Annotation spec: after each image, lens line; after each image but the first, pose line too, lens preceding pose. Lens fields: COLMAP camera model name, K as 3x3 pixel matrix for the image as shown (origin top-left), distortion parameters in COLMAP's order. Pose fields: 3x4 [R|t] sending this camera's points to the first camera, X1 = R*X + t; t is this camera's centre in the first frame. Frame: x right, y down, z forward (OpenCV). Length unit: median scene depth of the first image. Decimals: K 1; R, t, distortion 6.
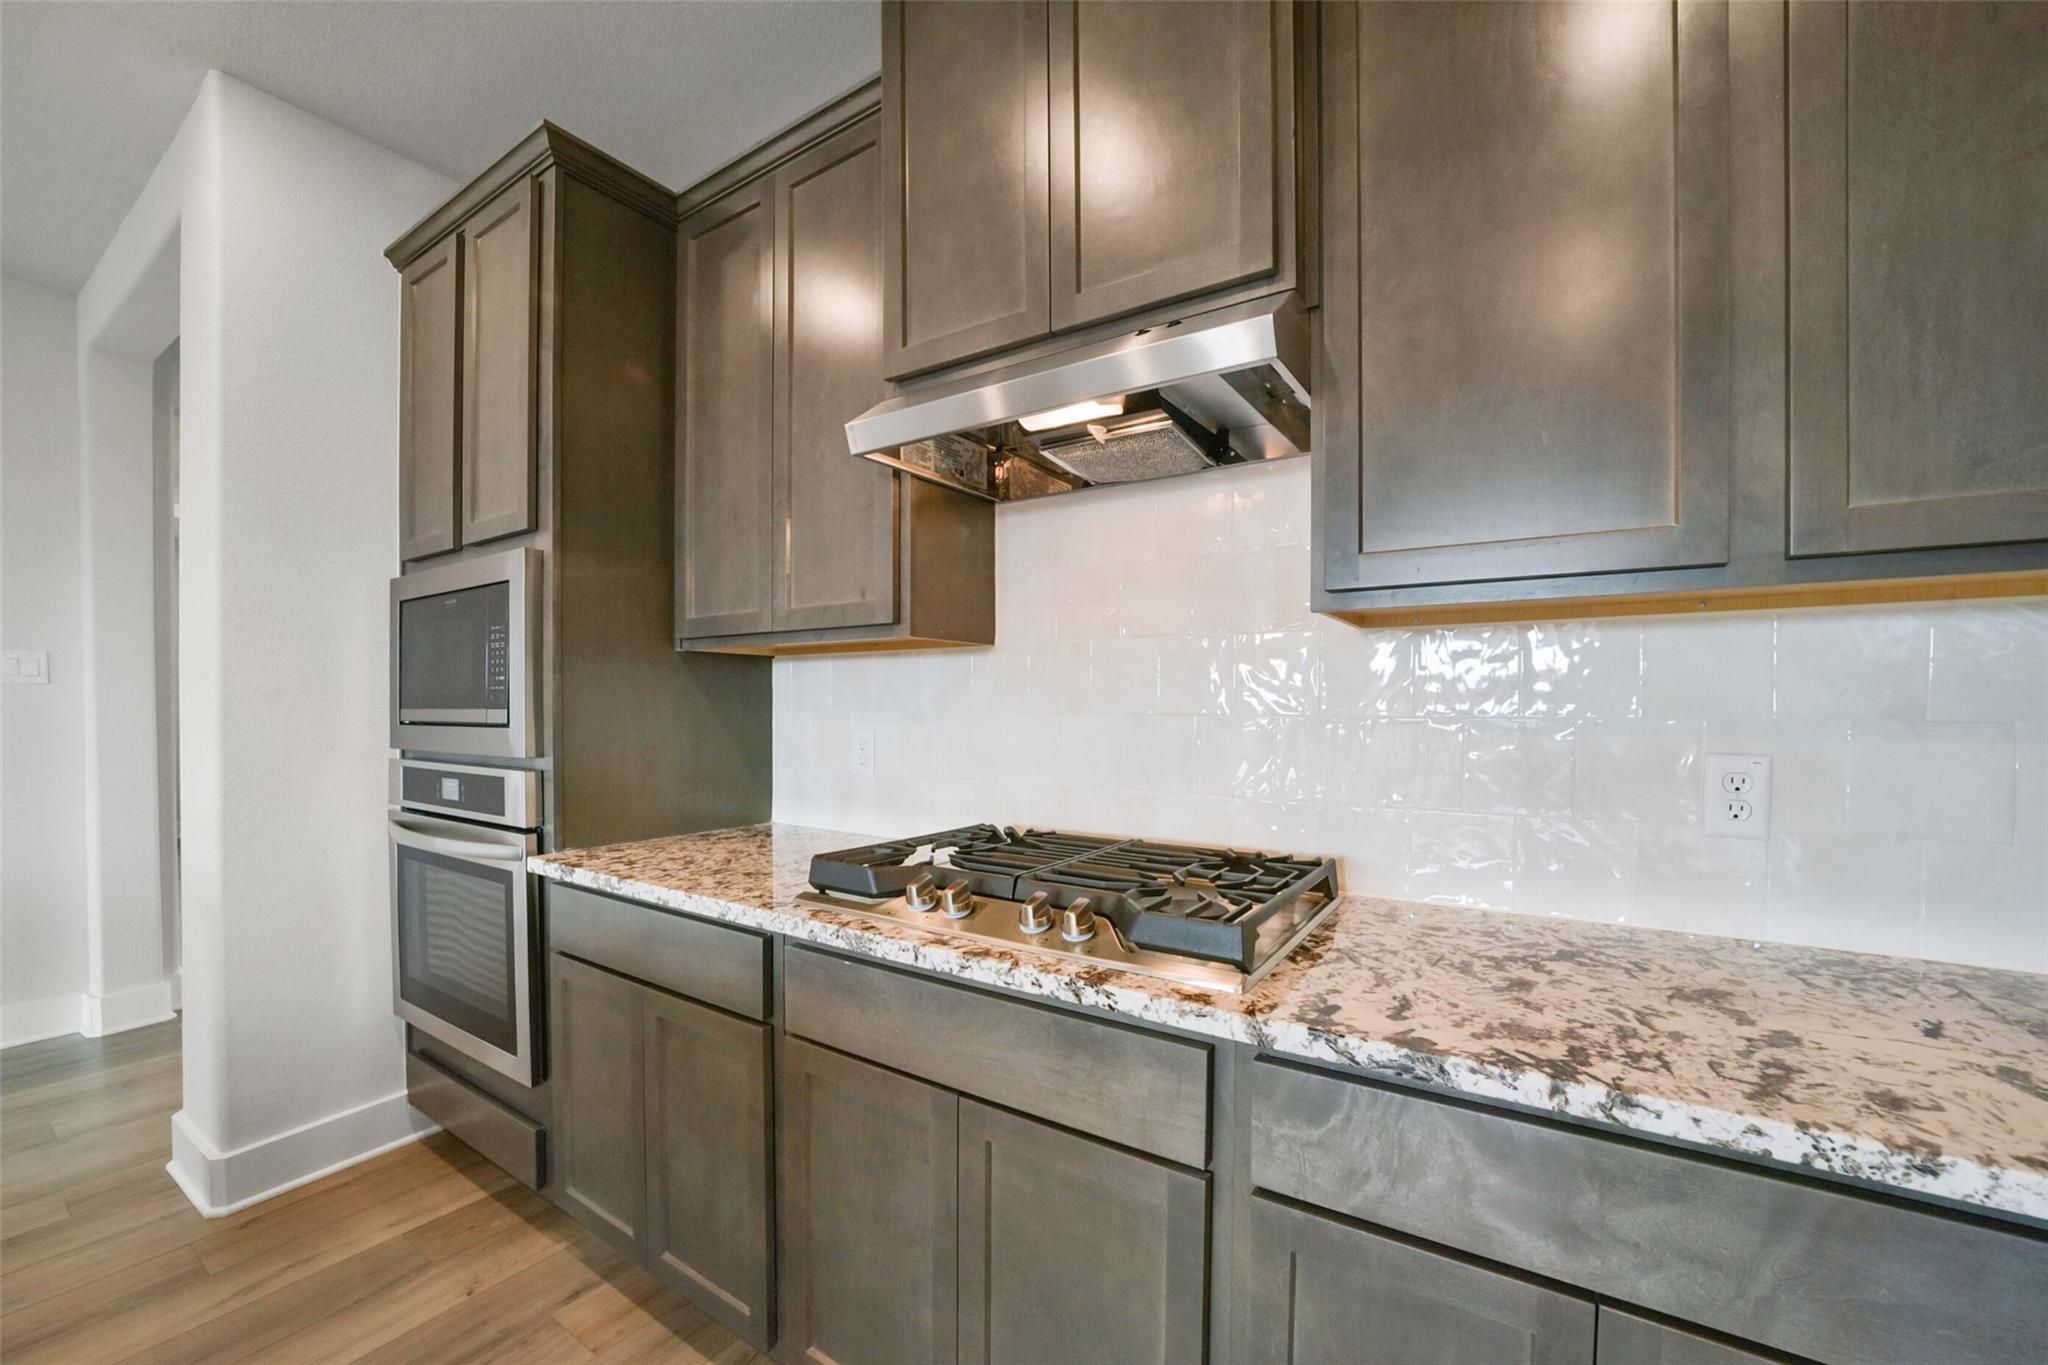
lens RADIAL K [[805.7, 0, 1031.0], [0, 805.7, 690.1], [0, 0, 1]] dist [-0.035339, 0.008614]
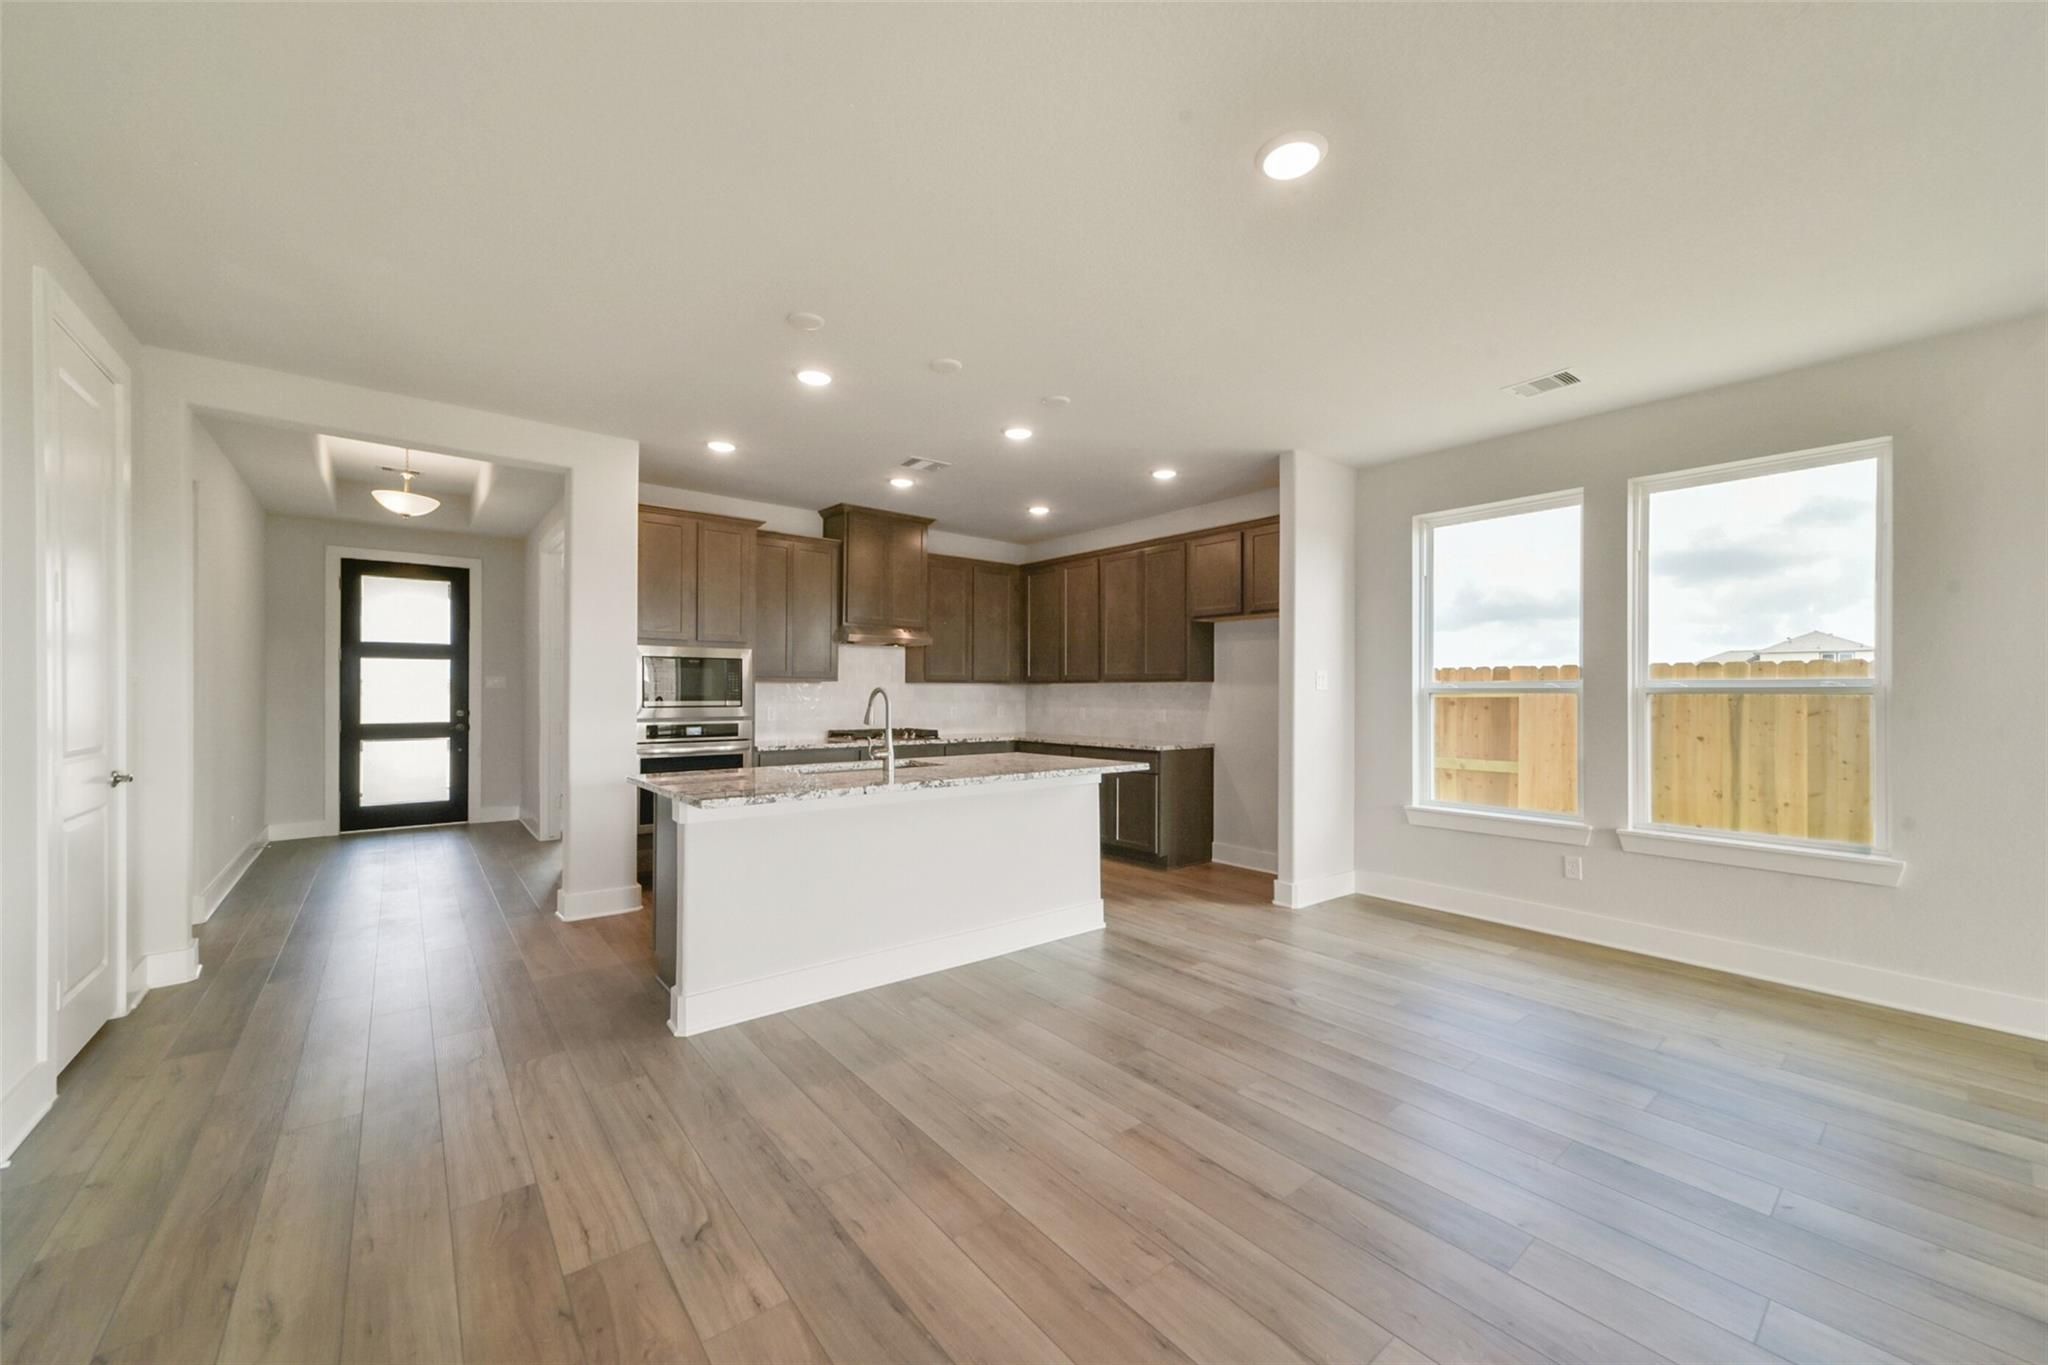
lens RADIAL K [[768.5, 0, 1024.0], [0, 768.5, 682.5], [0, 0, 1]] dist [-0.042193, 0.003982]
pose [[0.295820, 0.006121, 0.955224, -3.795920], [-0.018350, 0.999831, -0.000725, -0.077607], [-0.955067, -0.017314, 0.295883, -1.104922]]
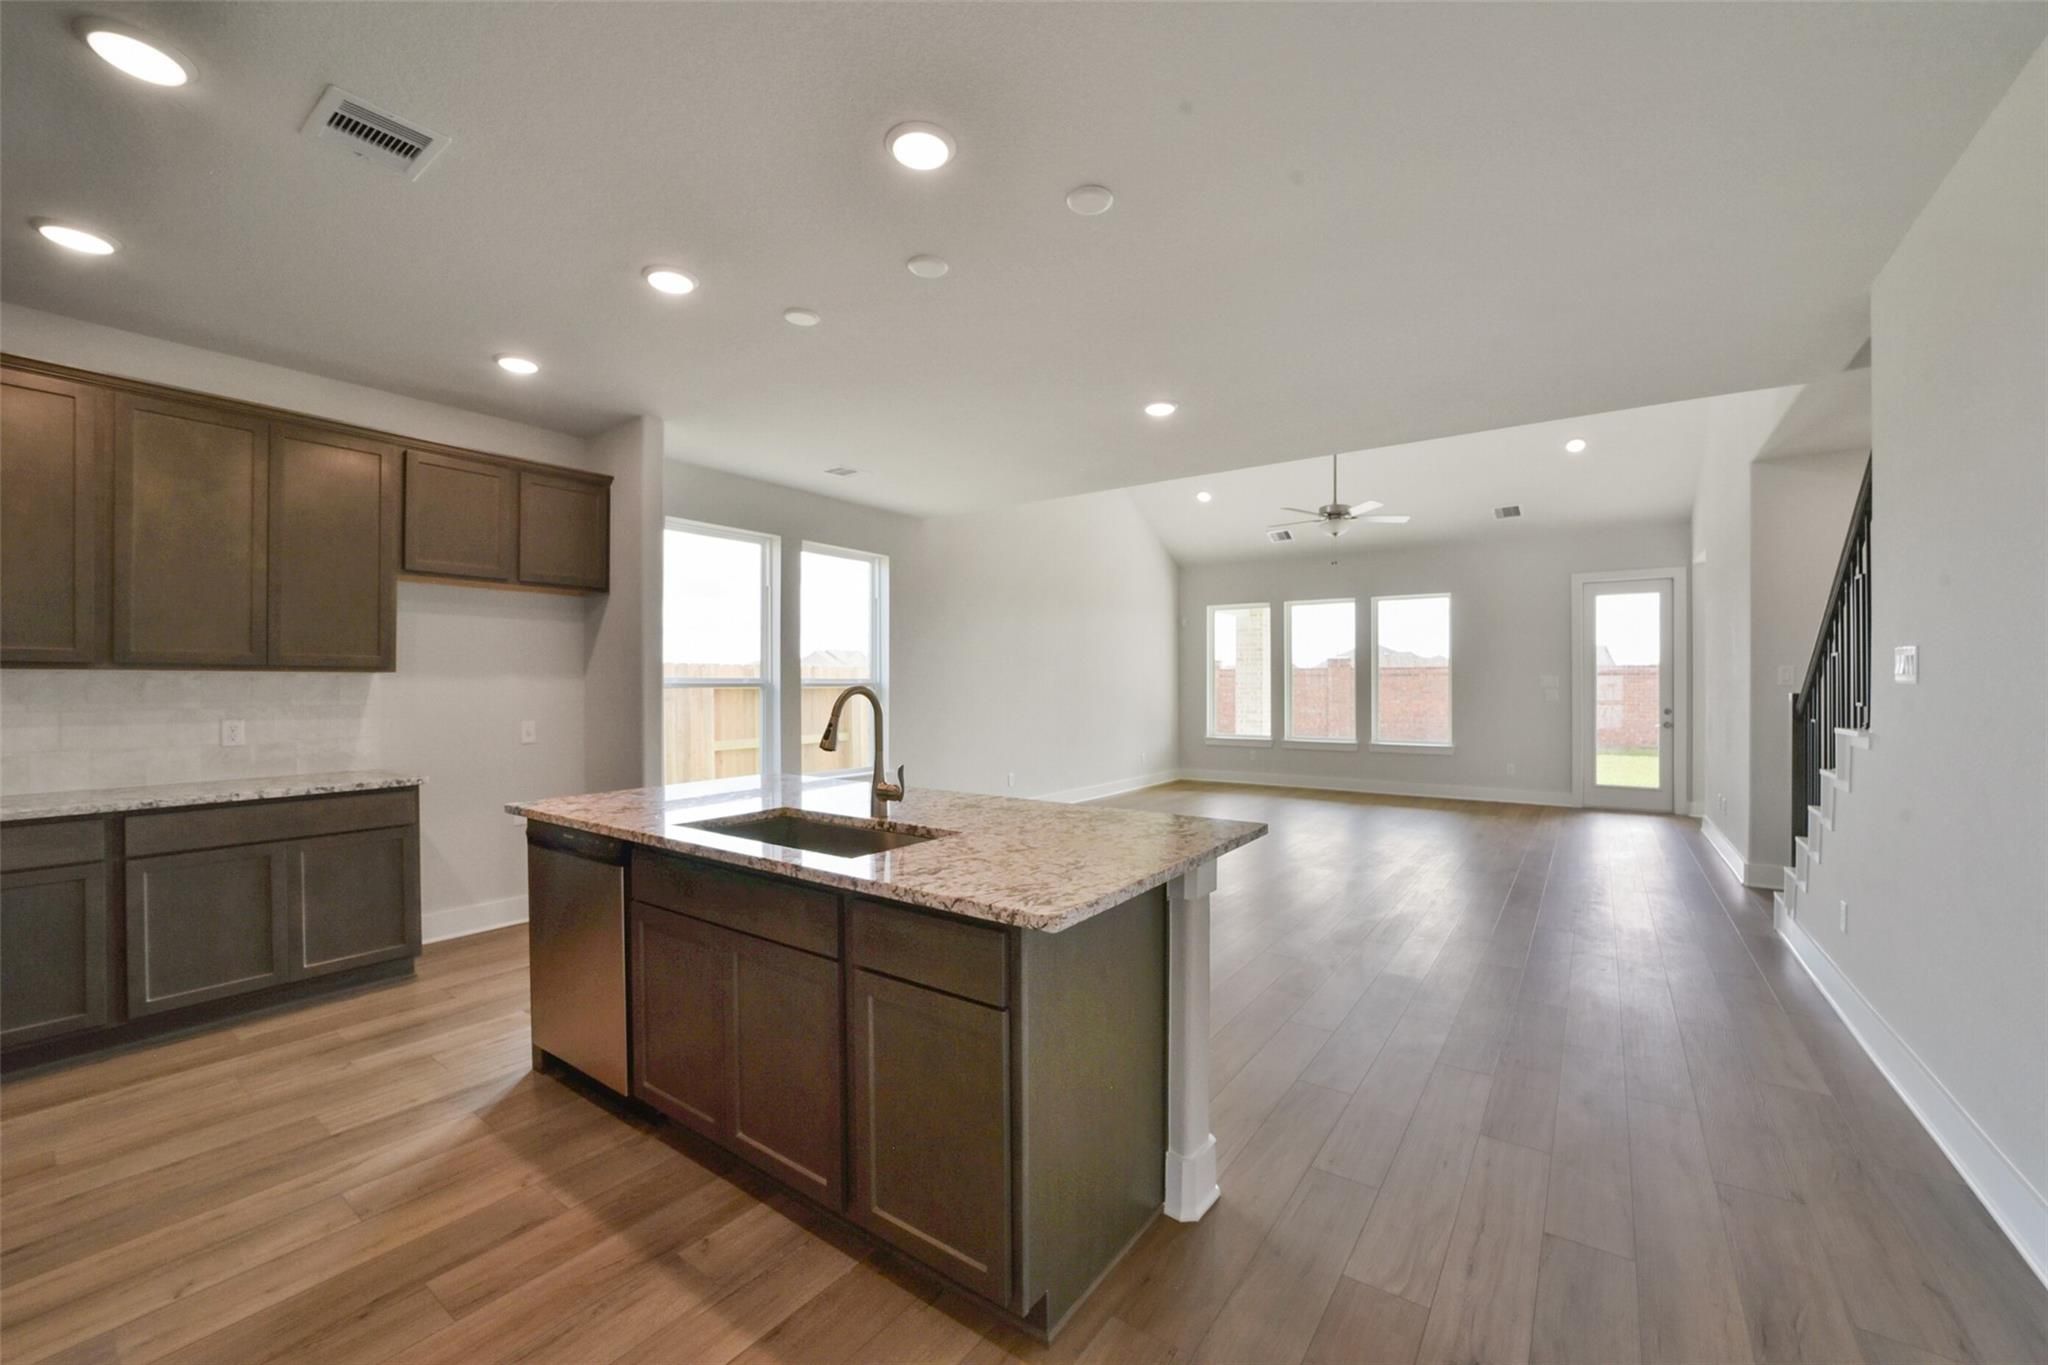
lens RADIAL K [[768.5, 0, 1024.0], [0, 768.5, 682.5], [0, 0, 1]] dist [-0.042193, 0.003982]
pose [[-0.999685, -0.002565, 0.024961, -1.895854], [-0.003140, 0.999730, -0.023004, -0.019388], [-0.024895, -0.023076, -0.999424, 1.570988]]
